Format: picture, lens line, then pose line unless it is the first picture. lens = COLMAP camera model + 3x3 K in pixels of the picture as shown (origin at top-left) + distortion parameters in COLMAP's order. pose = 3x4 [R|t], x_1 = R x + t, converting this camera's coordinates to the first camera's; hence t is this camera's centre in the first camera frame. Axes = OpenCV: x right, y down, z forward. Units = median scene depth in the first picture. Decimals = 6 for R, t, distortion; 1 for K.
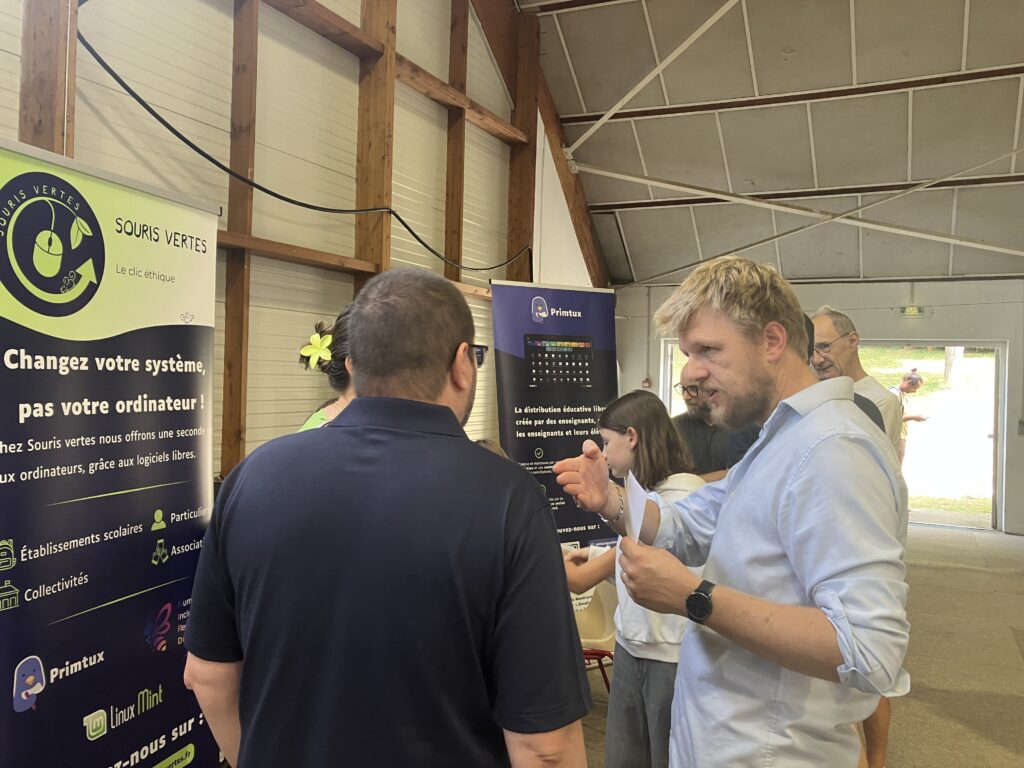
lens RADIAL K [[845.8, 0, 561.7], [0, 845.8, 378.4], [0, 0, 1]] dist [0.027879, -0.028227]
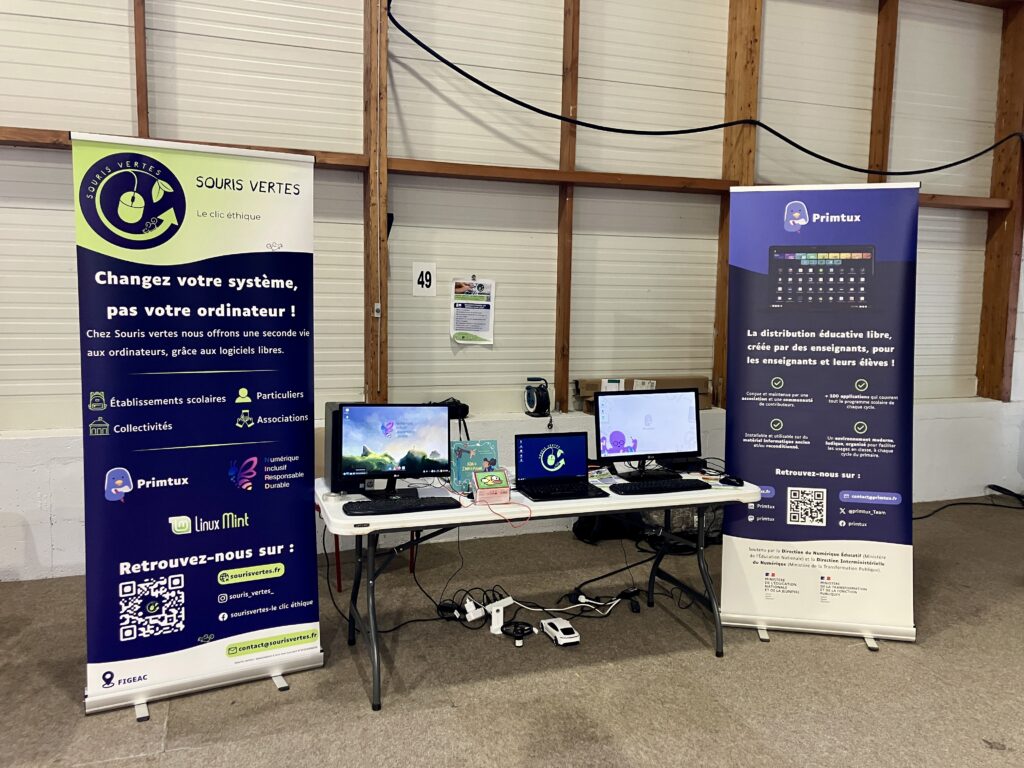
lens RADIAL K [[845.8, 0, 504.7], [0, 845.8, 385.1], [0, 0, 1]] dist [0.027879, -0.028227]
pose [[0.681167, 0.065314, -0.729209, 0.810461], [-0.002565, 0.996220, 0.086833, 0.028868], [0.732124, -0.057277, 0.678759, 0.375897]]
